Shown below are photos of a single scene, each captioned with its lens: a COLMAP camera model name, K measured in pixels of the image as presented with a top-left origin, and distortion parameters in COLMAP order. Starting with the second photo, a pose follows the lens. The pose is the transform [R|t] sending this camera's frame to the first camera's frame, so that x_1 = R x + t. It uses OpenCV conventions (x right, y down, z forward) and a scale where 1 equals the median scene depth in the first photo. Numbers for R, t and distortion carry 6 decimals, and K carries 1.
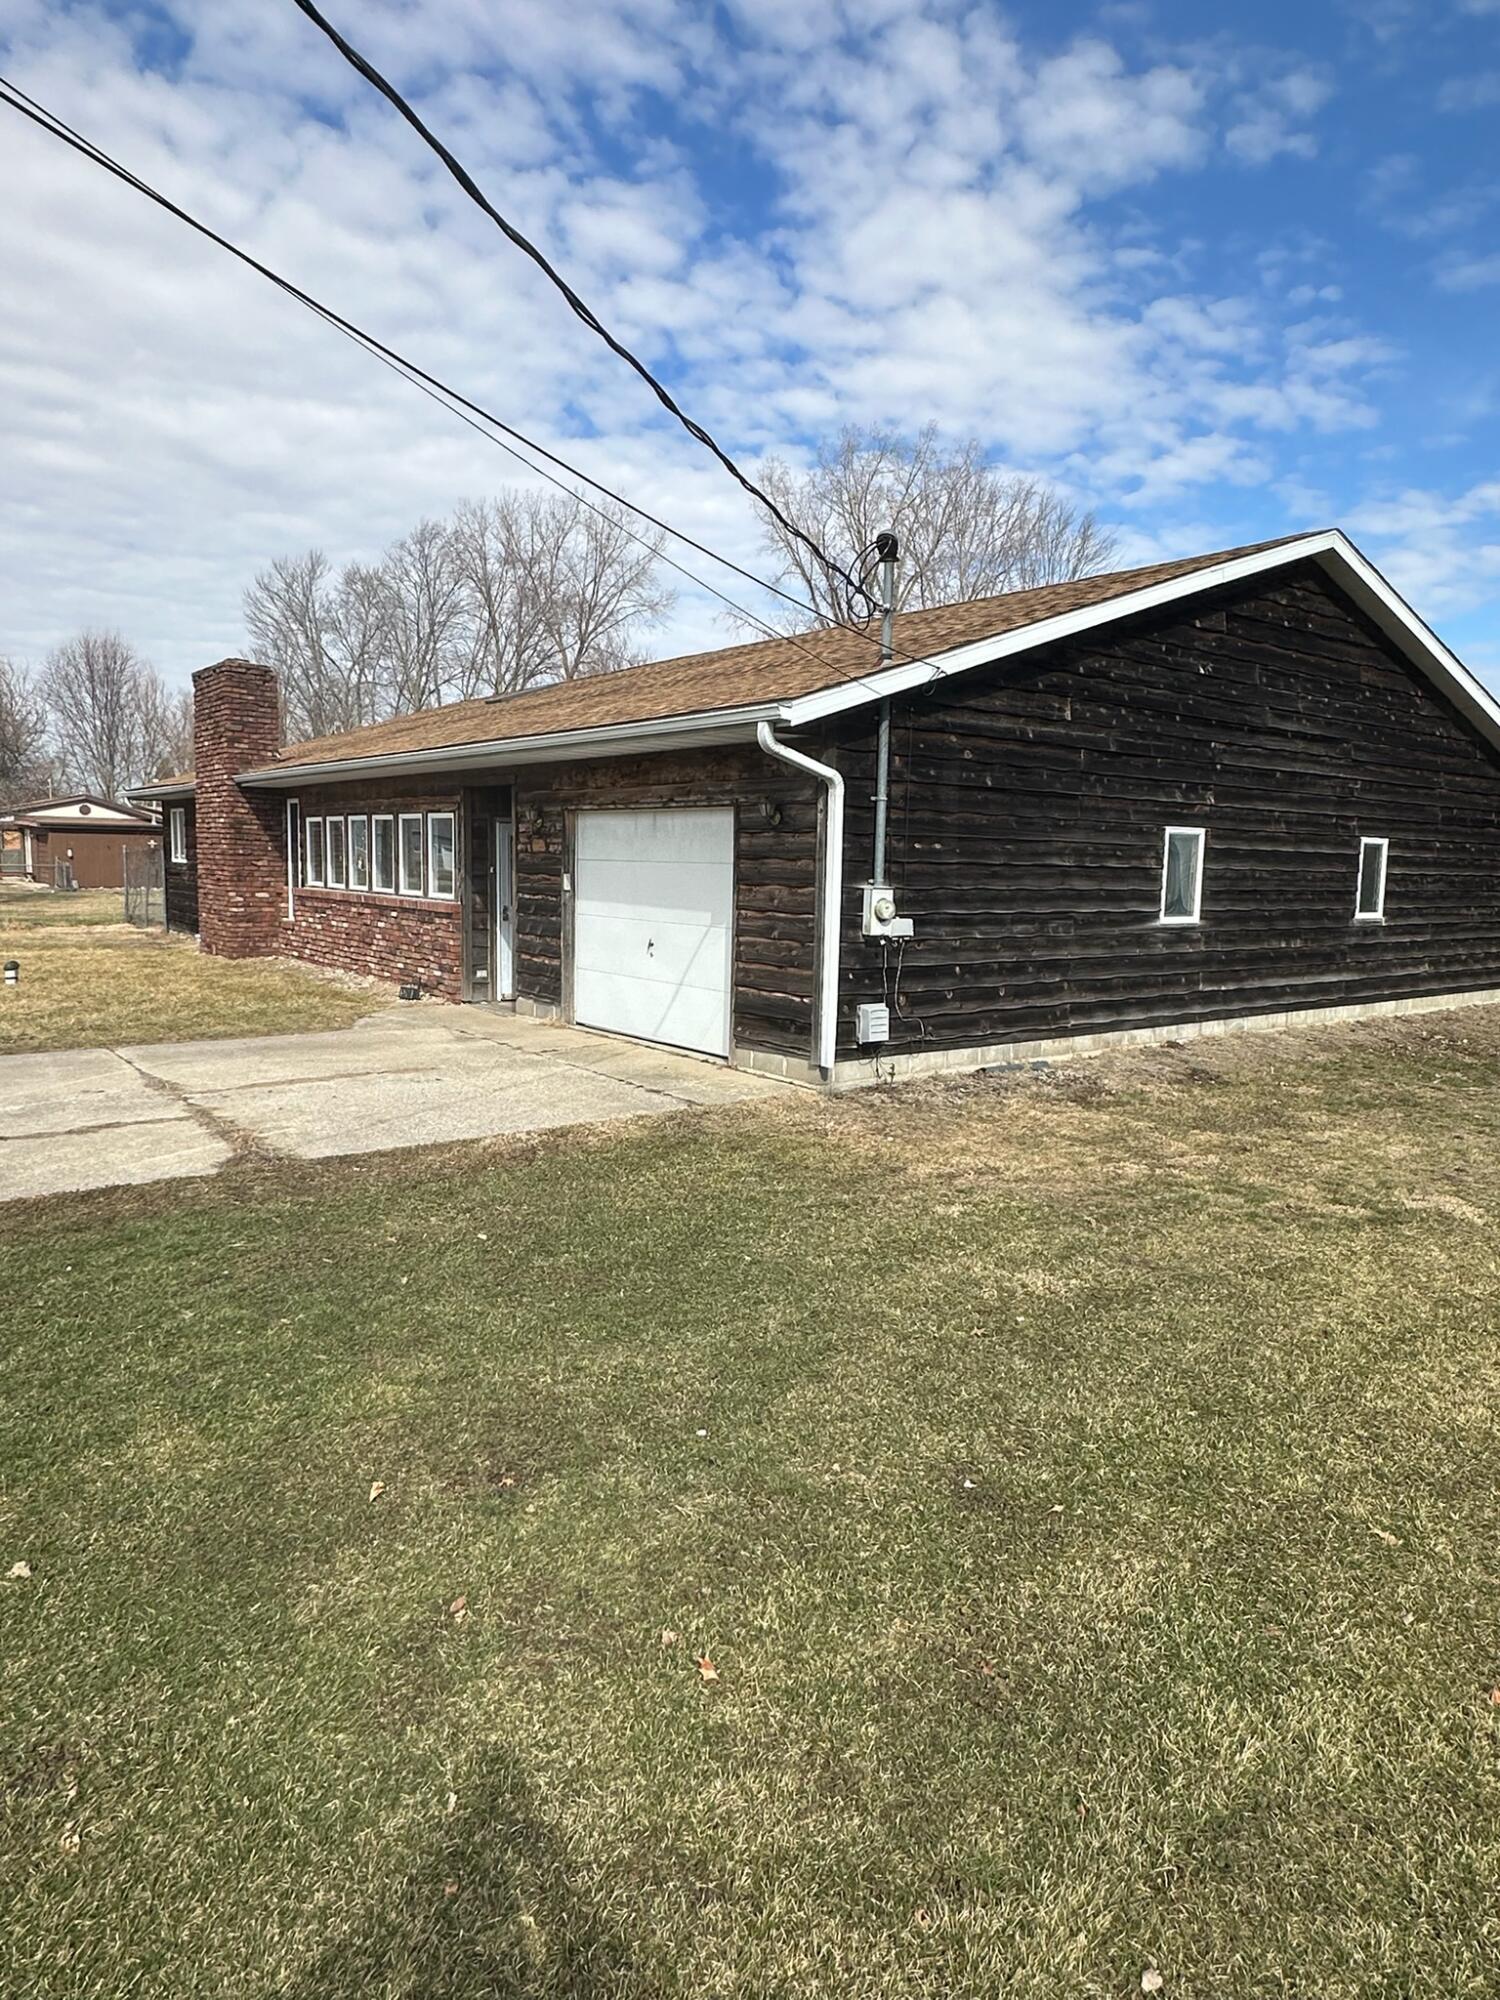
lens RADIAL K [[1217.2, 0, 750.5], [0, 1217.2, 998.7], [0, 0, 1]] dist [-0.028866, -0.002113]
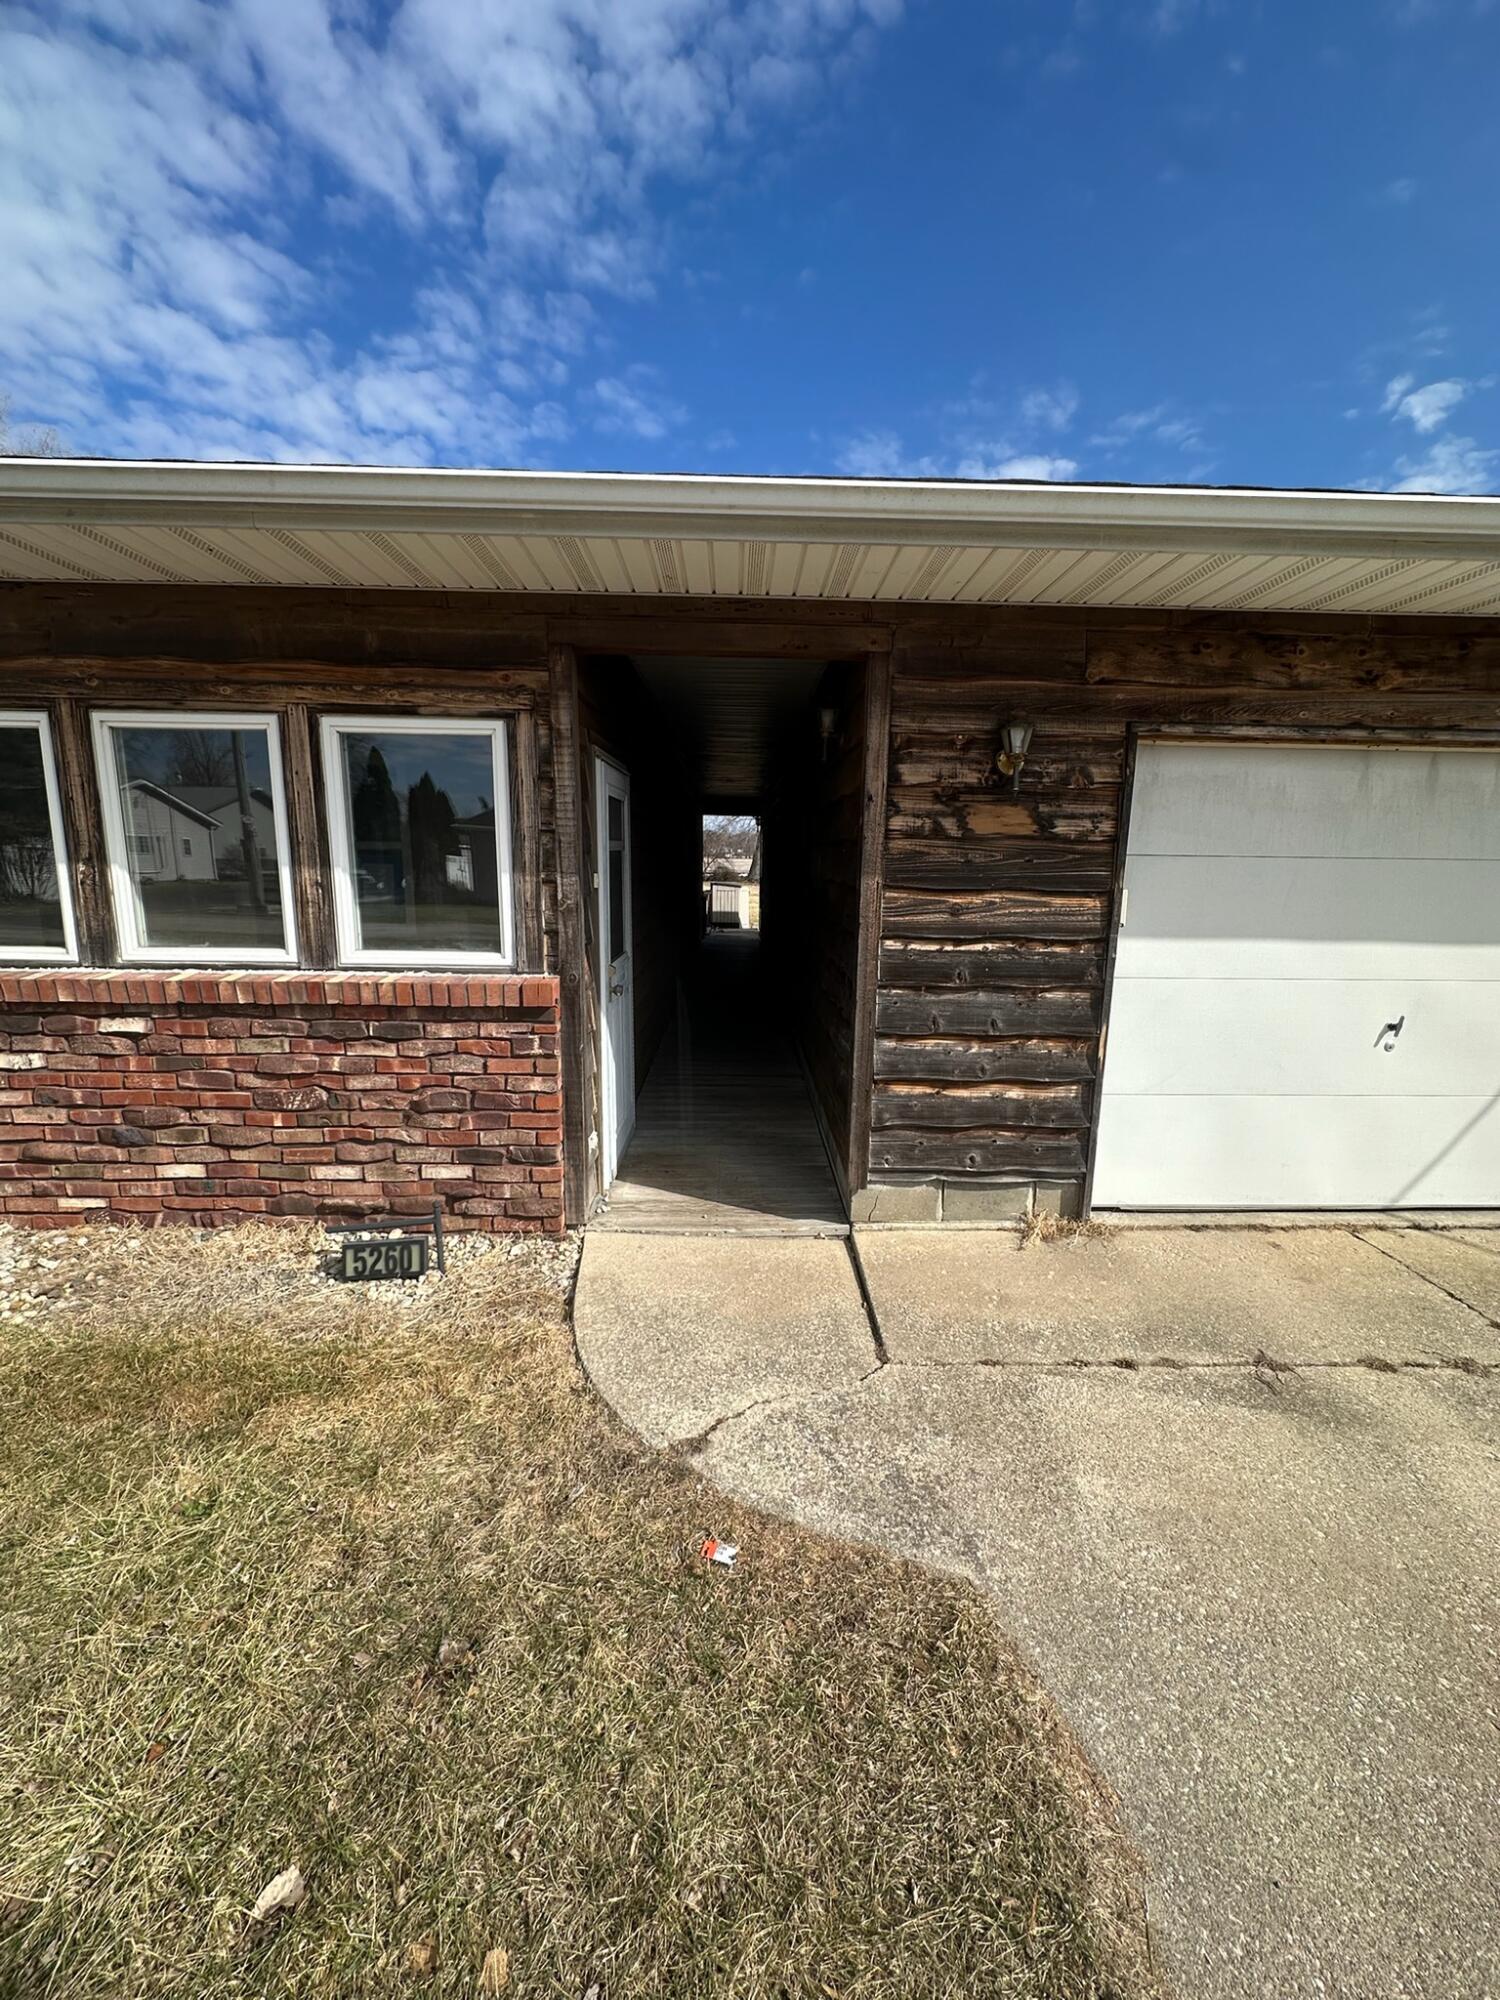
lens RADIAL K [[797.6, 0, 747.1], [0, 797.6, 998.3], [0, 0, 1]] dist [-0.001922, 0.001284]
pose [[0.595954, -0.179747, 0.782643, -0.441590], [0.091820, 0.983487, 0.155957, -0.117271], [-0.797752, -0.021081, 0.602617, 0.905700]]
